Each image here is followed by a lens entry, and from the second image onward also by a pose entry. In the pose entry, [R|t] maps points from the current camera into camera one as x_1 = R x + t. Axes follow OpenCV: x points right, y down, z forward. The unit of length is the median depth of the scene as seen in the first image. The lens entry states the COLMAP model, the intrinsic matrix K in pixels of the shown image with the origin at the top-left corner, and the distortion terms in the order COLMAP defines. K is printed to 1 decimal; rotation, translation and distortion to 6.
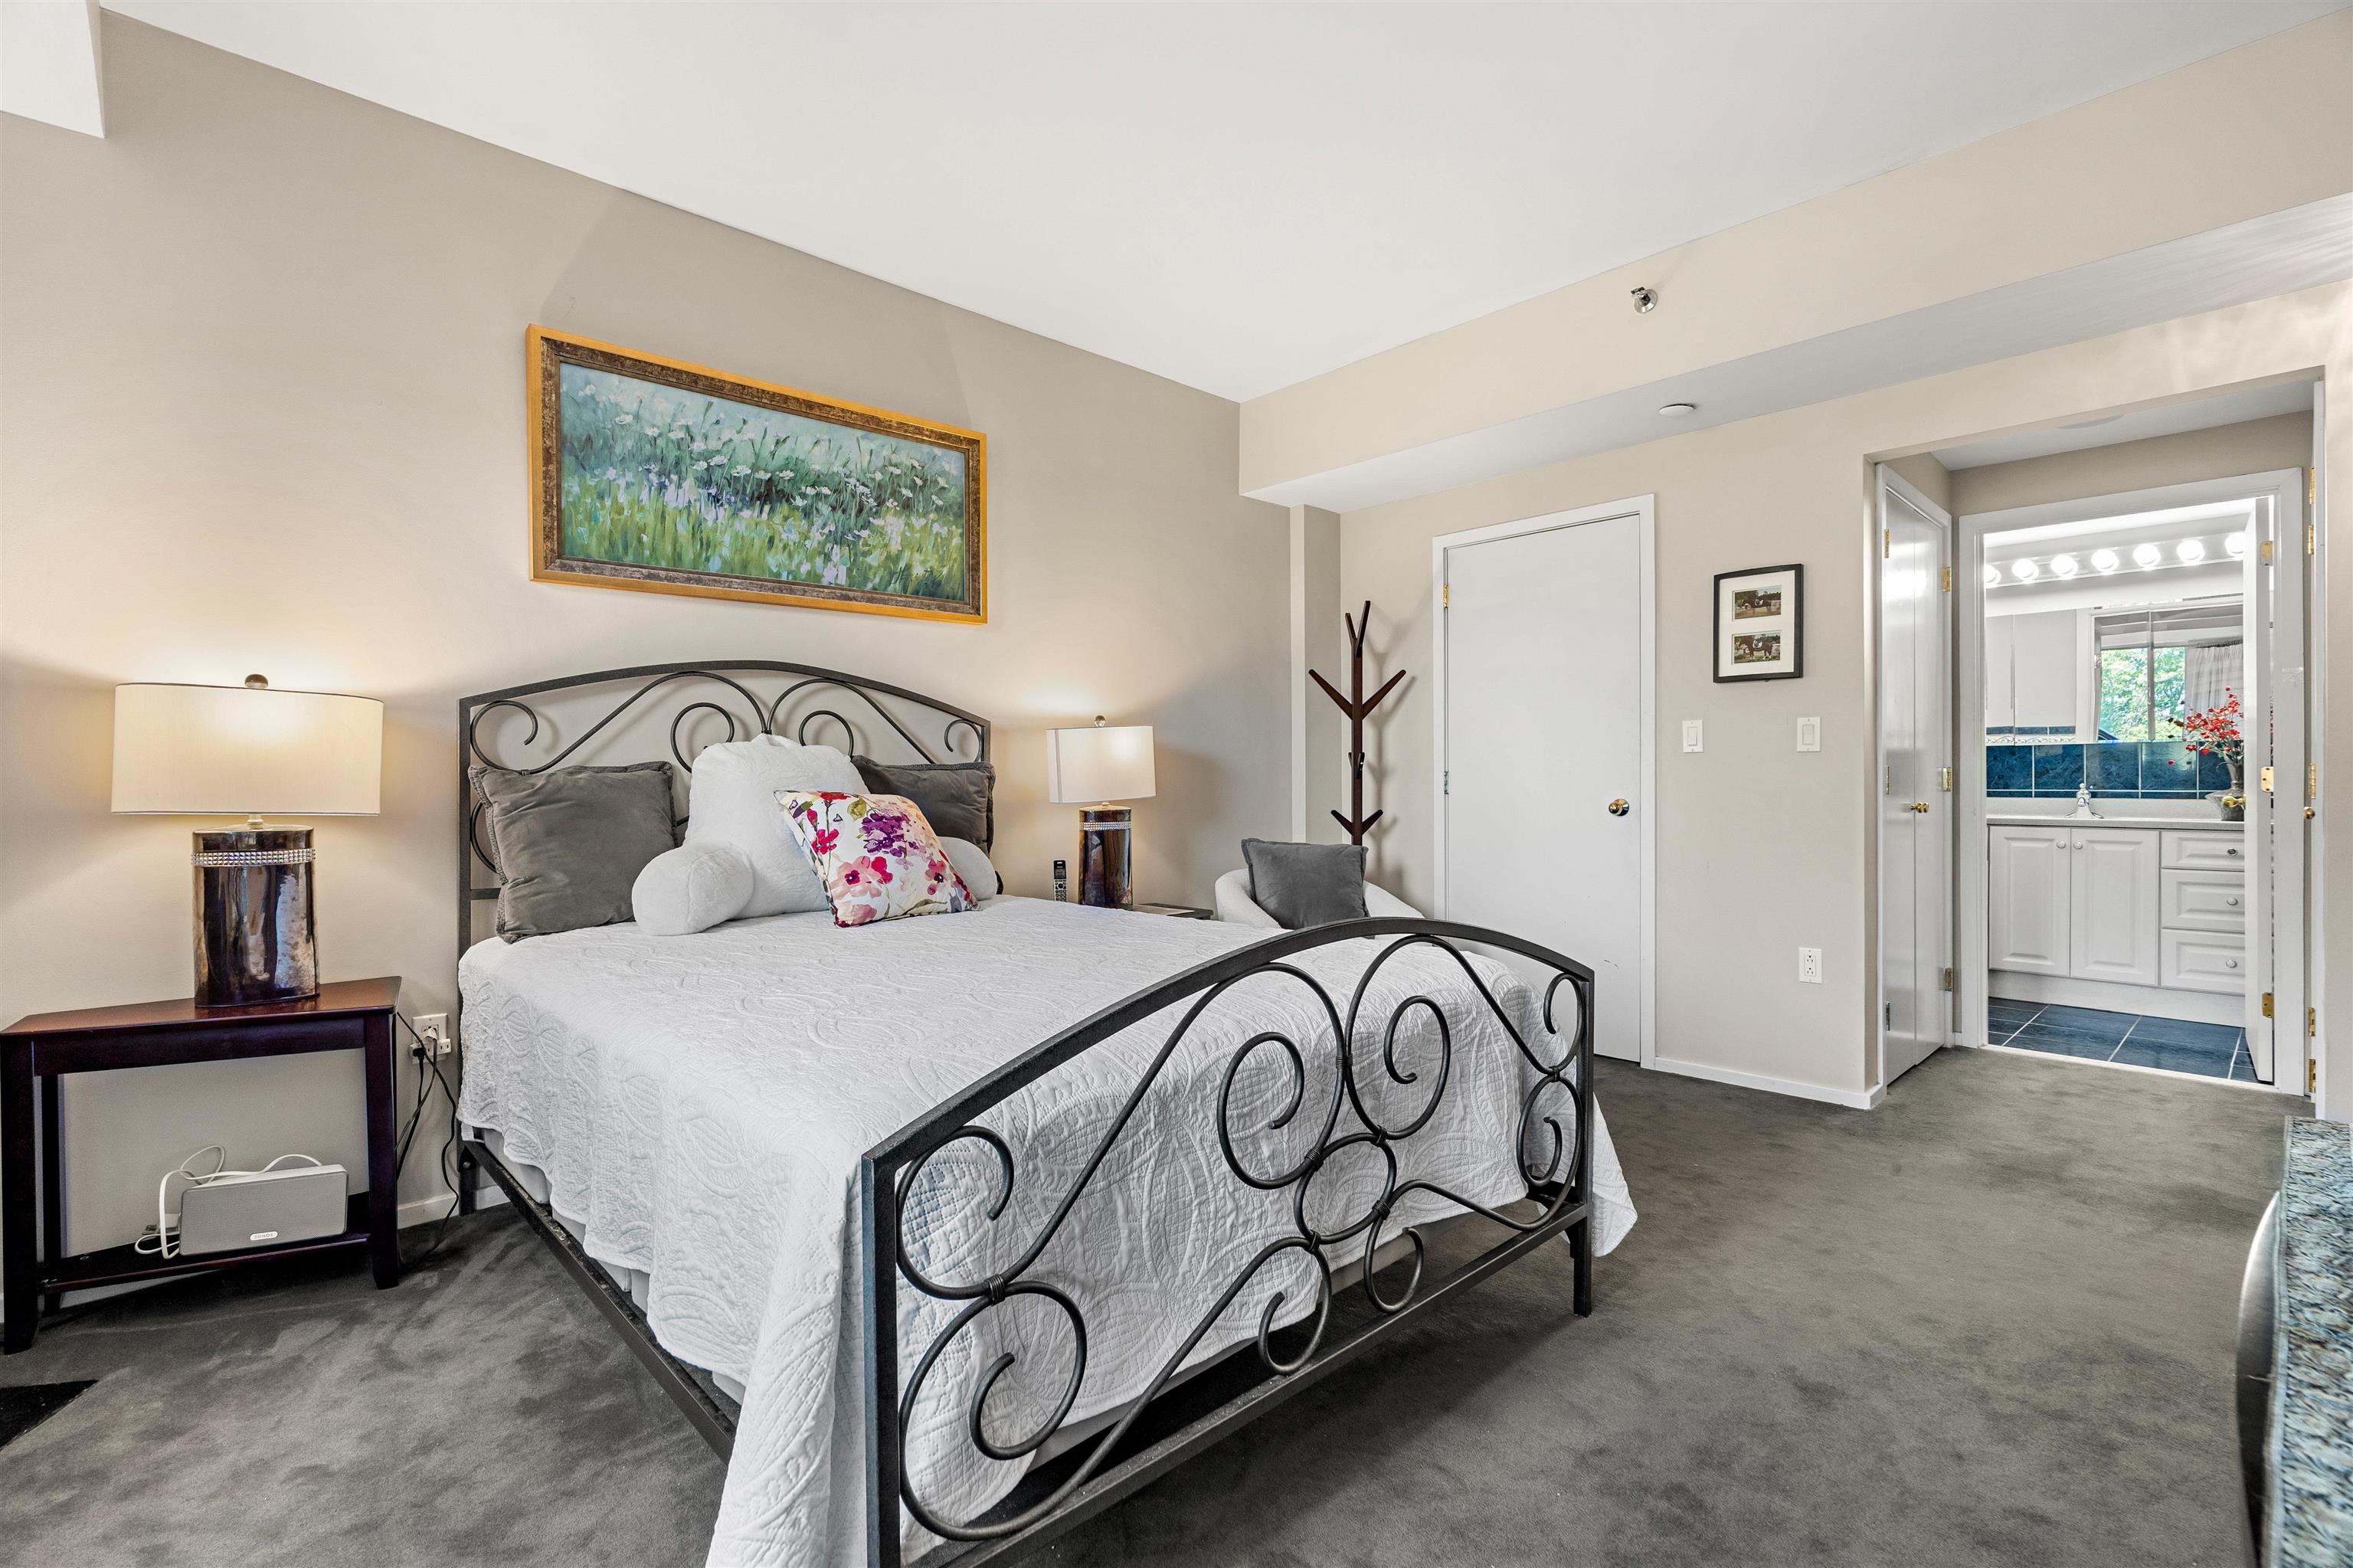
lens RADIAL K [[1074.7, 0, 1179.4], [0, 1074.7, 791.7], [0, 0, 1]] dist [-0.004026, 0.000998]
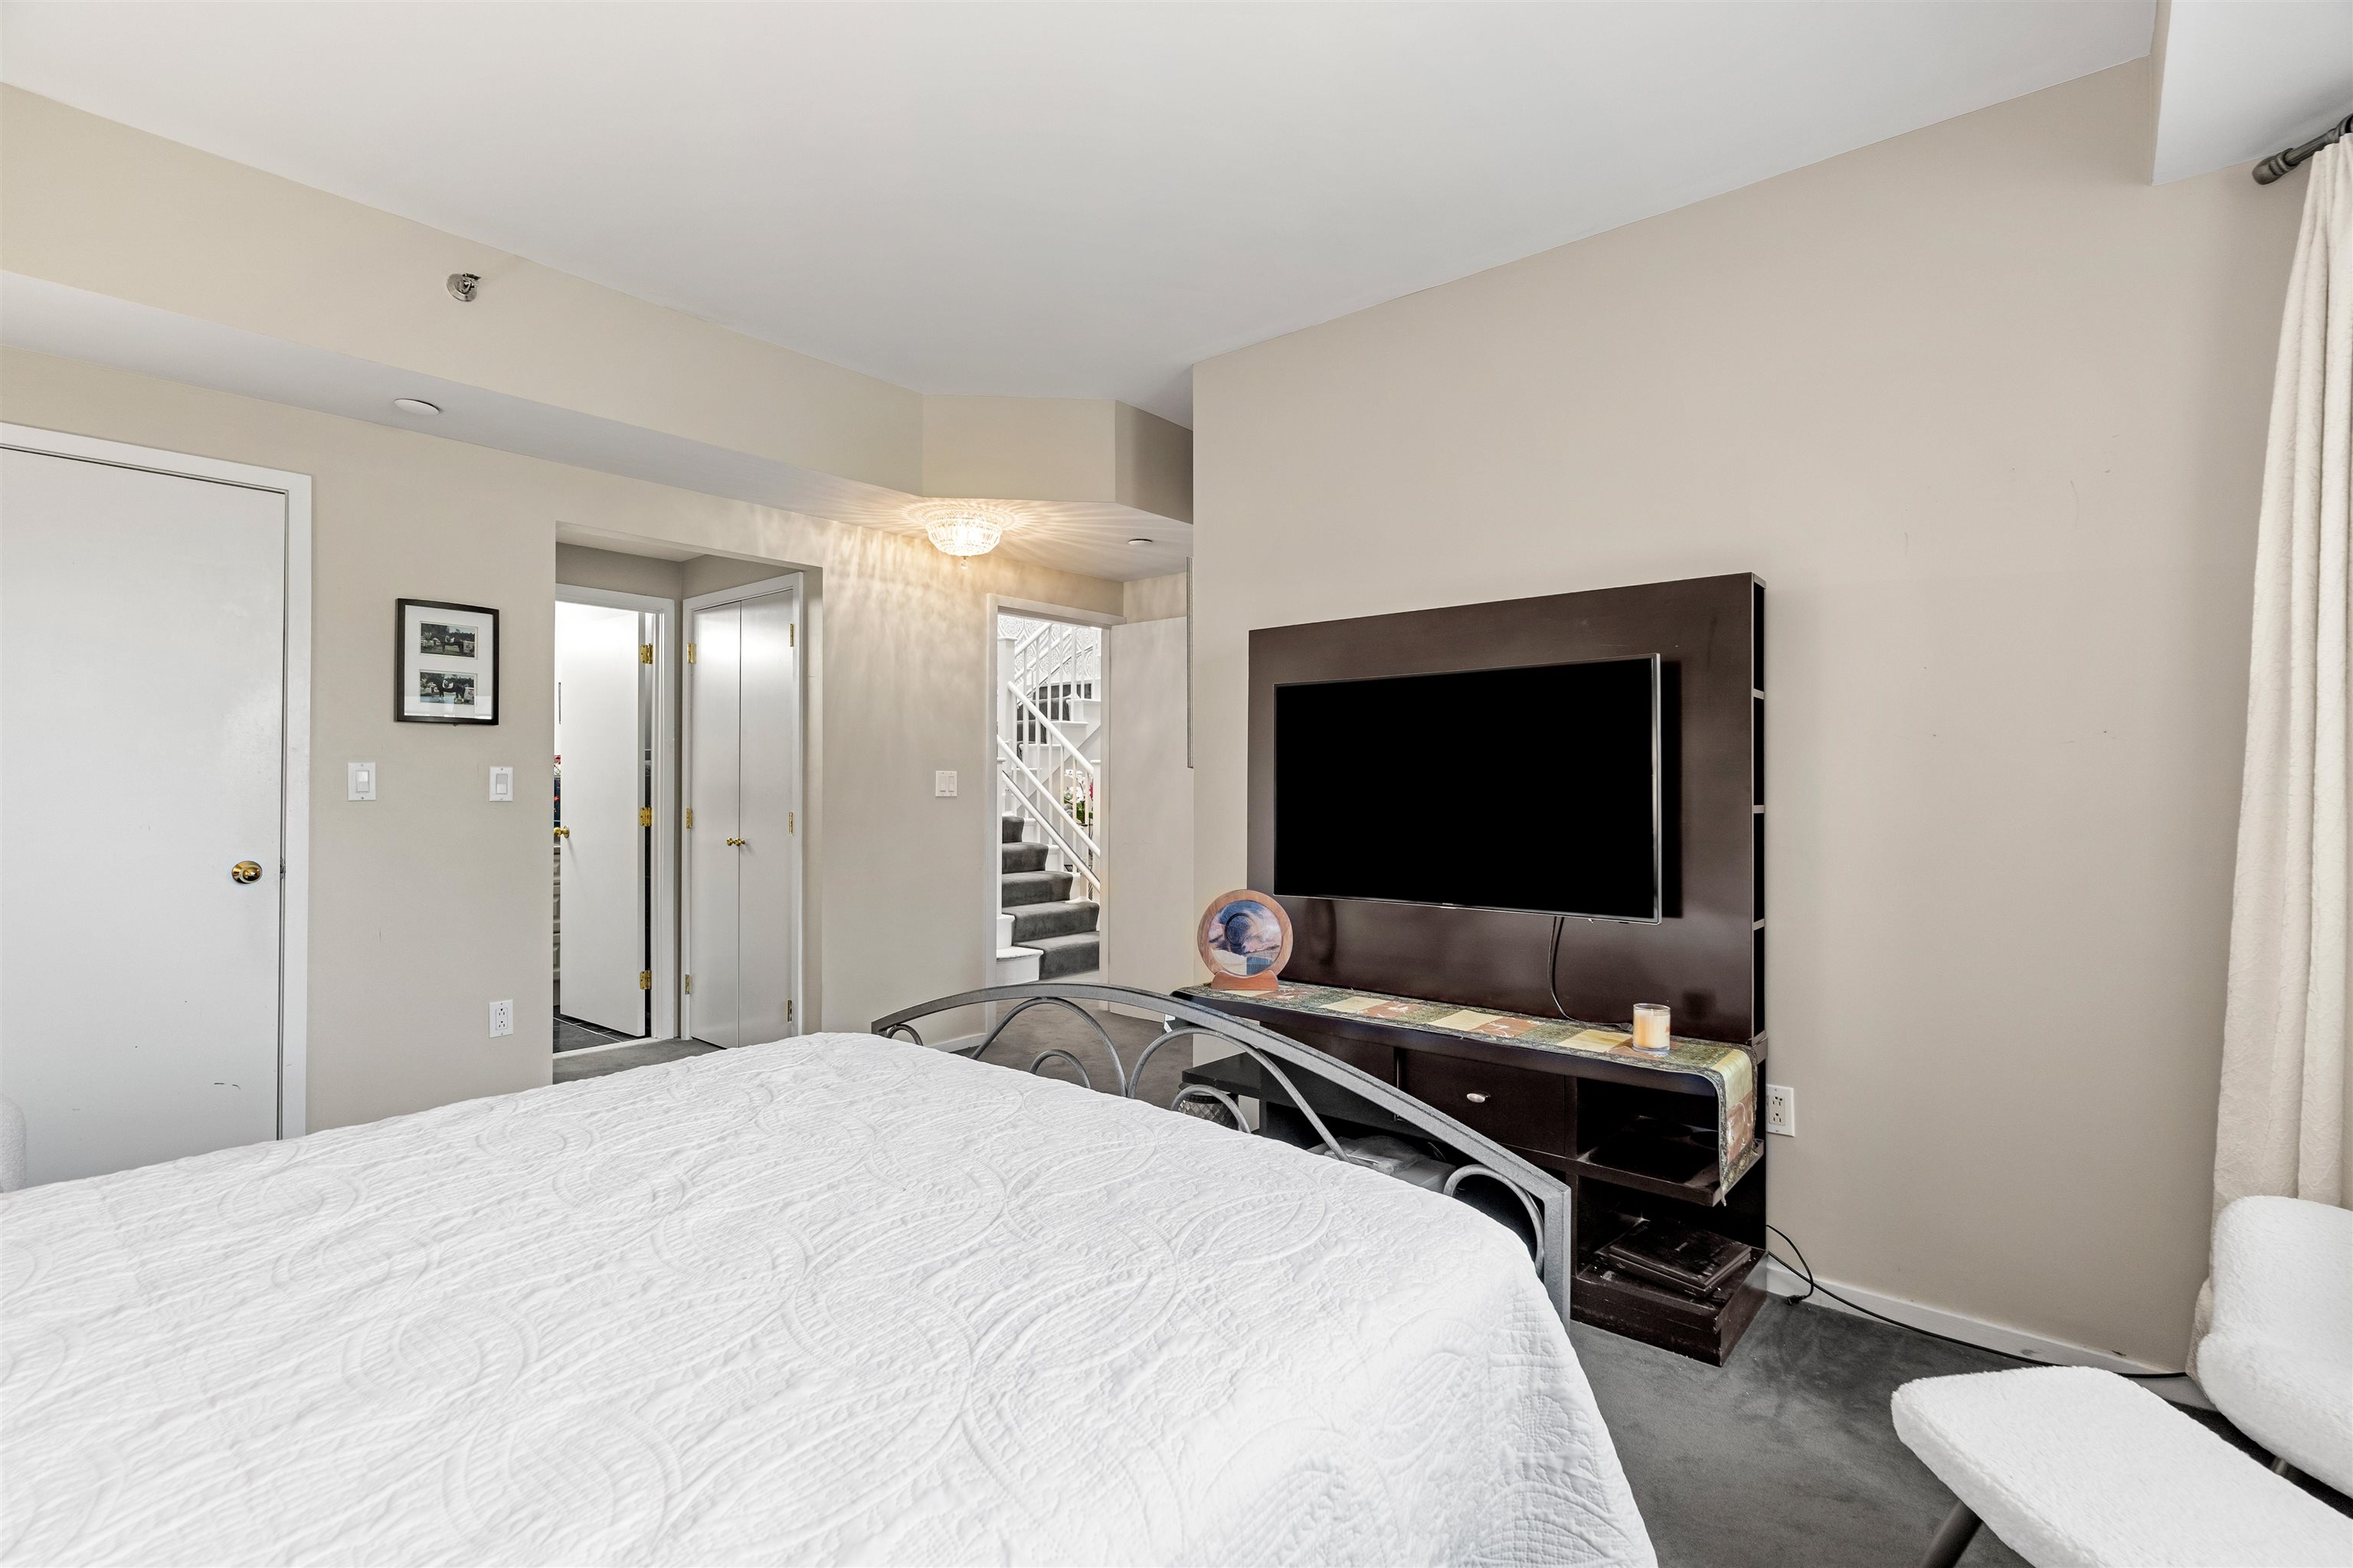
lens RADIAL K [[1074.7, 0, 1178.7], [0, 1074.7, 785.3], [0, 0, 1]] dist [-0.004026, 0.000998]
pose [[-0.106748, 0.004686, 0.994275, -0.448431], [0.003184, 0.999985, -0.004372, -0.044572], [-0.994281, 0.002699, -0.106762, 0.473573]]
